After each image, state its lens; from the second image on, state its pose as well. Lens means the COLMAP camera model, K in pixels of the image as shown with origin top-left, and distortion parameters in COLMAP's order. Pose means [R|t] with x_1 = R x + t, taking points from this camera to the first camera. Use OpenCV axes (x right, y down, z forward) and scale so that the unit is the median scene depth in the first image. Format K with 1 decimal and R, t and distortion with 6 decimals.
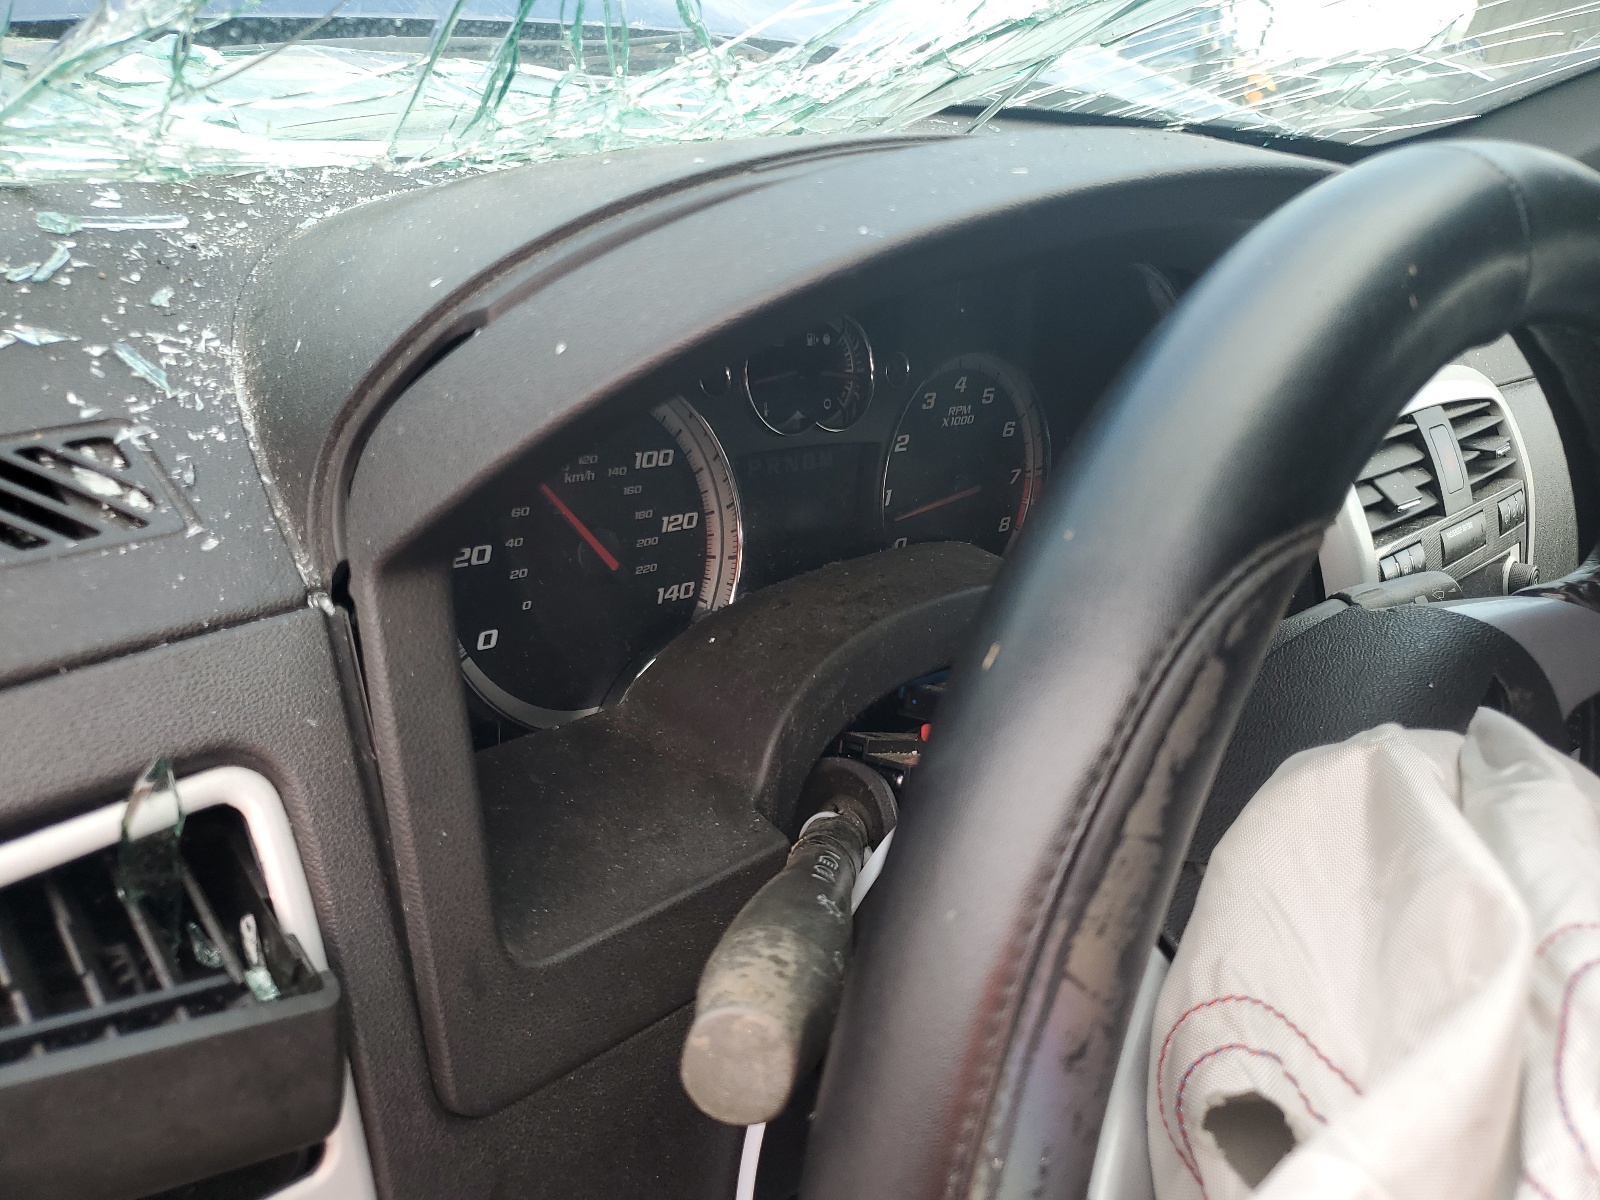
lens RADIAL K [[1219.2, 0, 800.0], [0, 1219.2, 600.0], [0, 0, 1]] dist [0.003304, 0.009712]
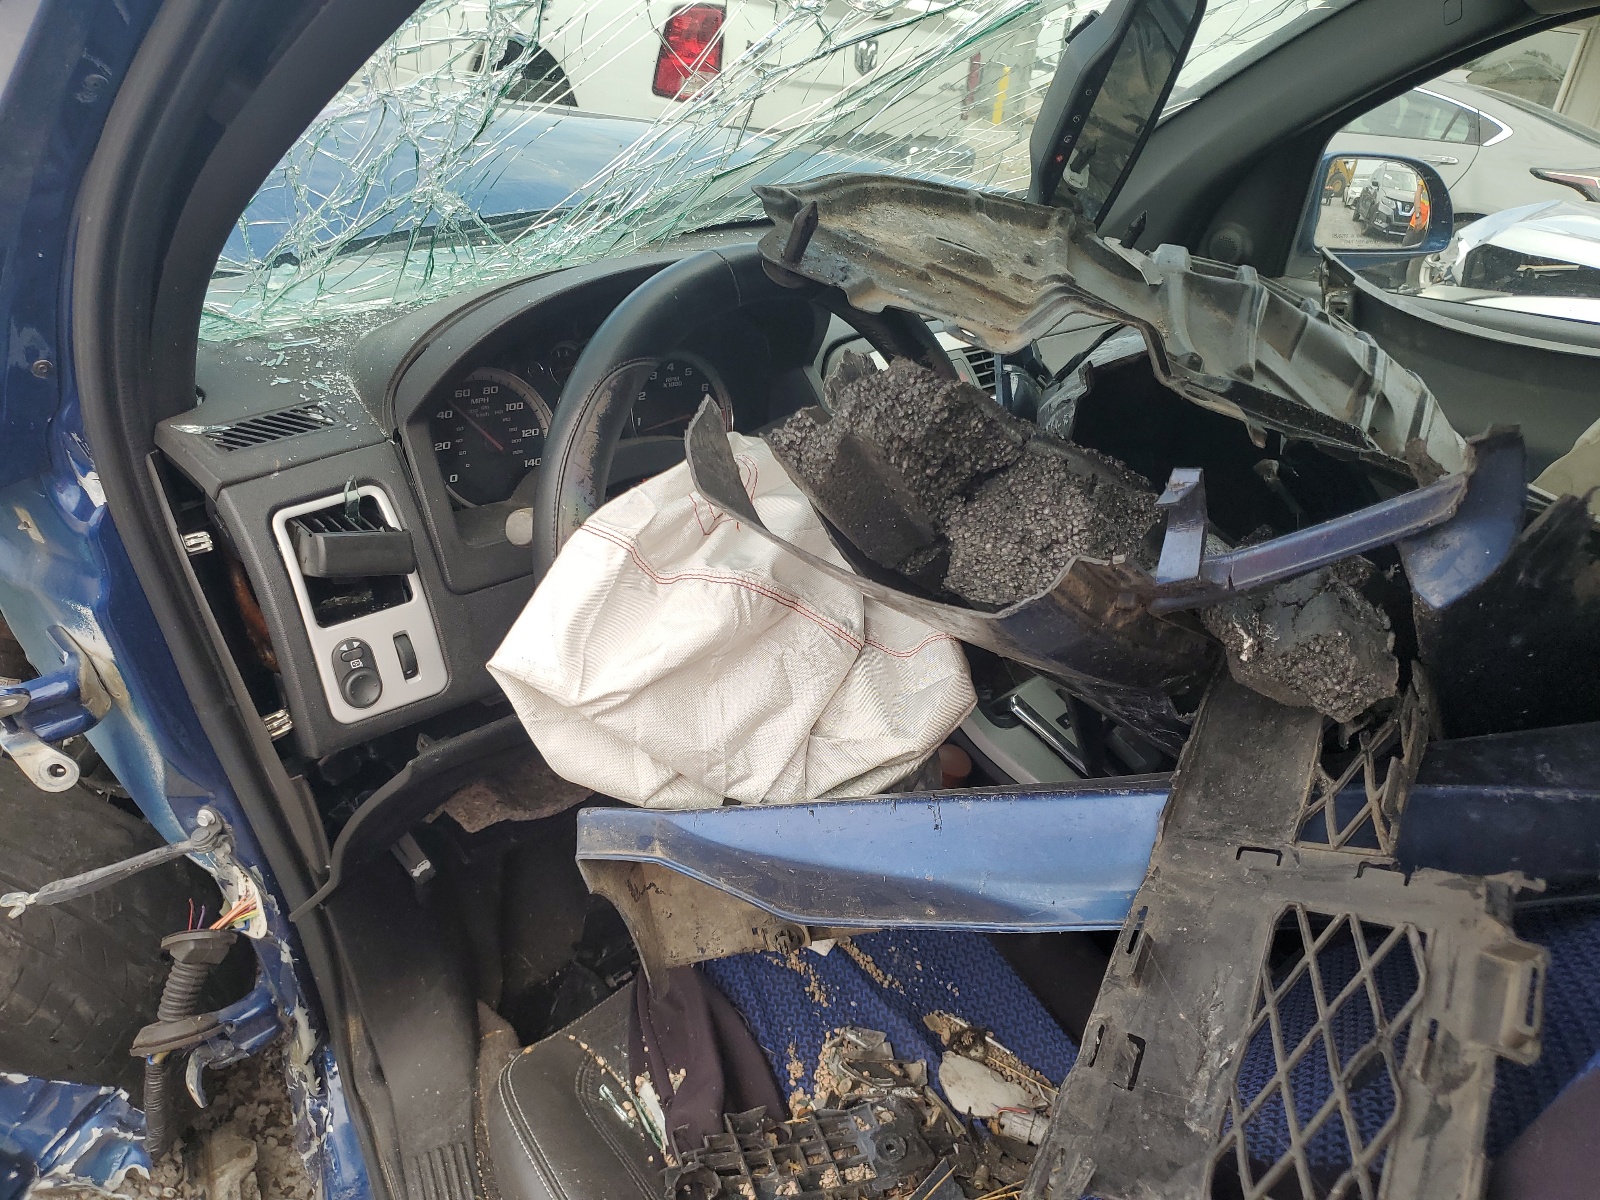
lens RADIAL K [[1190.8, 0, 800.0], [0, 1190.8, 600.0], [0, 0, 1]] dist [-0.000980, -0.003082]
pose [[0.988473, -0.150274, -0.018432, 0.574006], [0.148802, 0.986739, -0.064833, 0.673684], [0.027930, 0.061343, 0.997726, -1.782152]]
